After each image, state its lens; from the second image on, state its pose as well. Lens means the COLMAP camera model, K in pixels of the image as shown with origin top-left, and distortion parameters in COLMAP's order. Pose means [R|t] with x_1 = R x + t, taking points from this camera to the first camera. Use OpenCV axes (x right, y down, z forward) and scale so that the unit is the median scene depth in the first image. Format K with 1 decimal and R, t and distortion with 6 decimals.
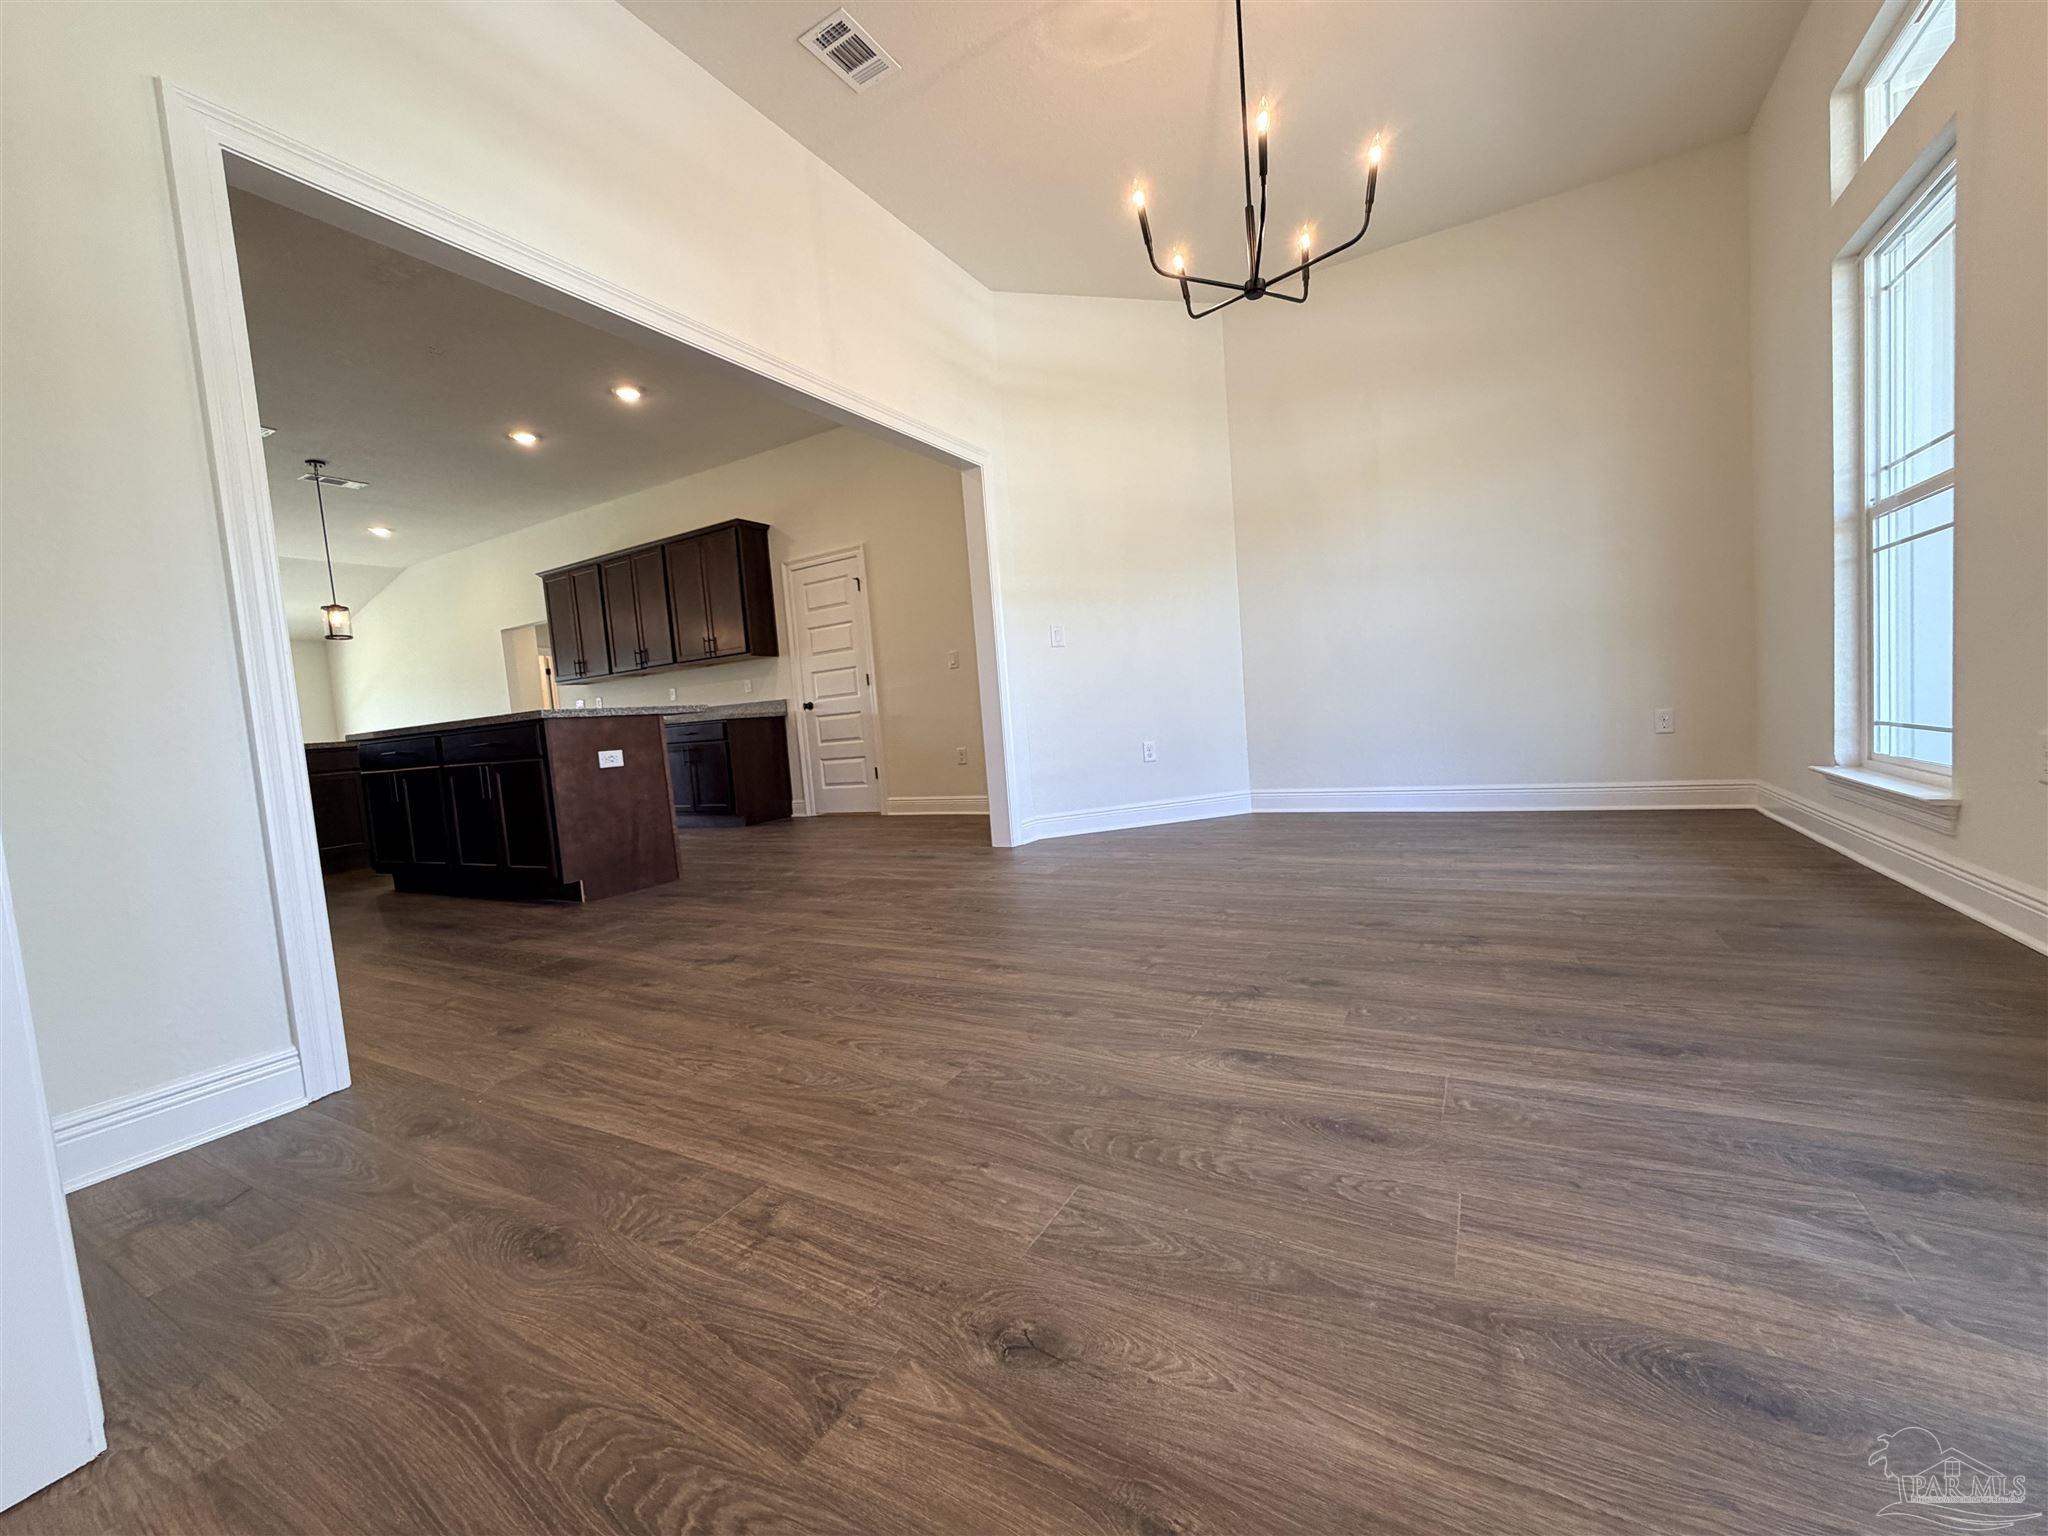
lens RADIAL K [[820.1, 0, 1021.0], [0, 820.1, 776.7], [0, 0, 1]] dist [-0.000495, -0.000040]
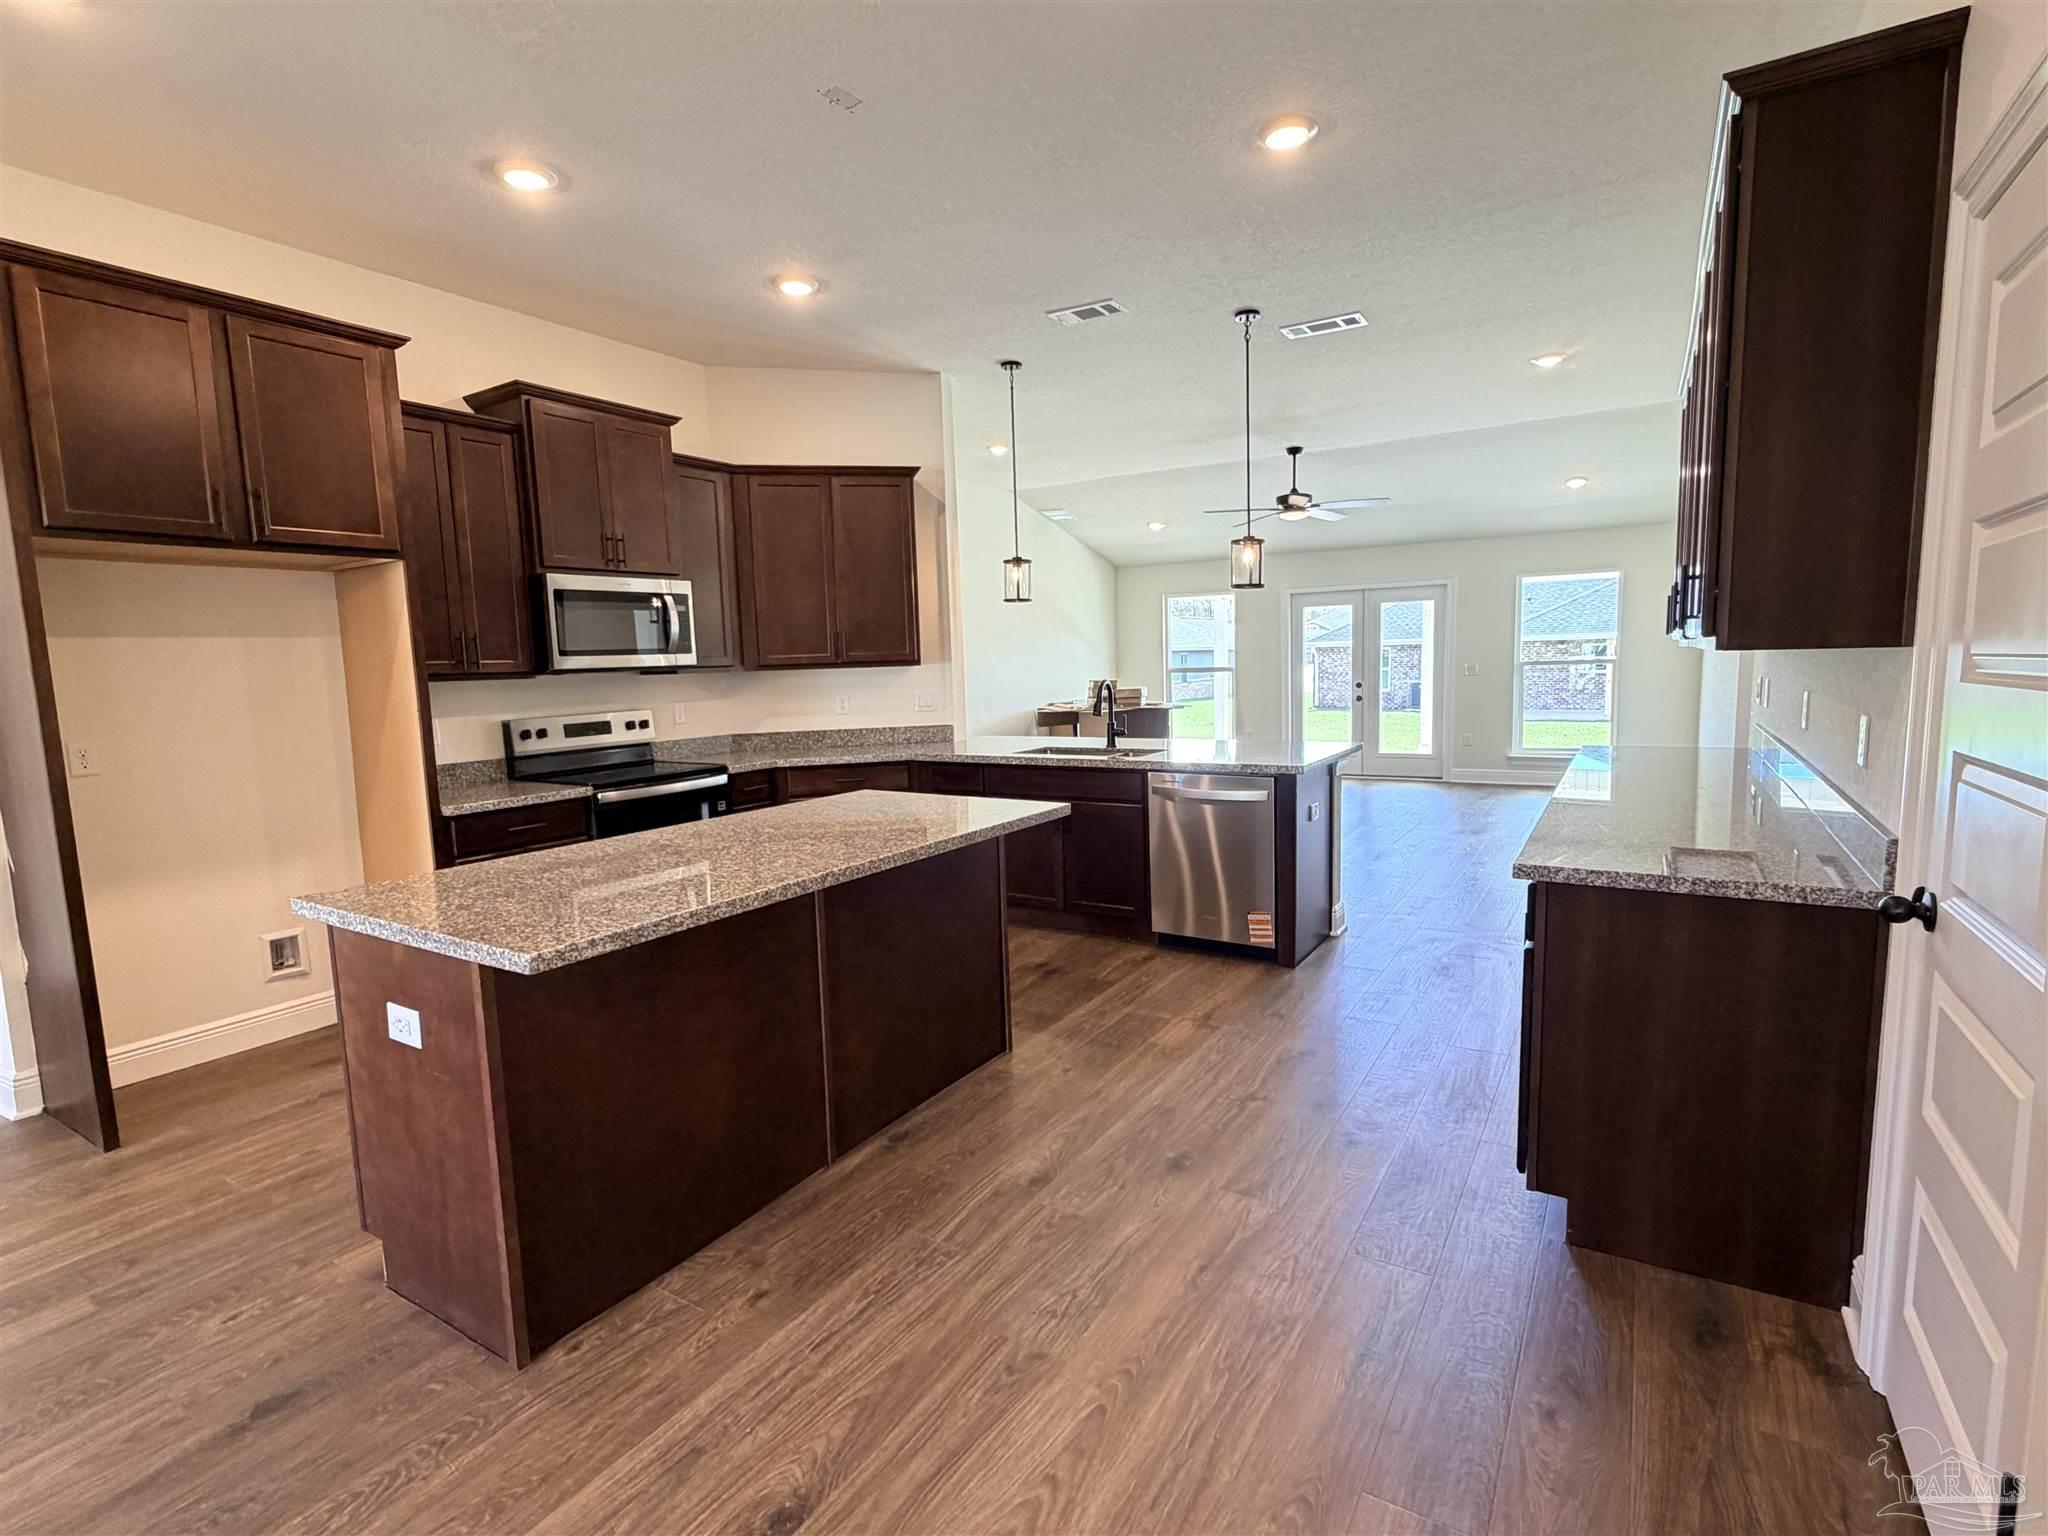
lens RADIAL K [[989.6, 0, 1003.7], [0, 989.6, 770.7], [0, 0, 1]] dist [-0.005930, 0.002087]
pose [[-0.029384, 0.188701, -0.981595, -0.040782], [-0.042362, 0.980902, 0.189836, -0.325580], [0.998670, 0.047160, -0.020829, 1.616137]]
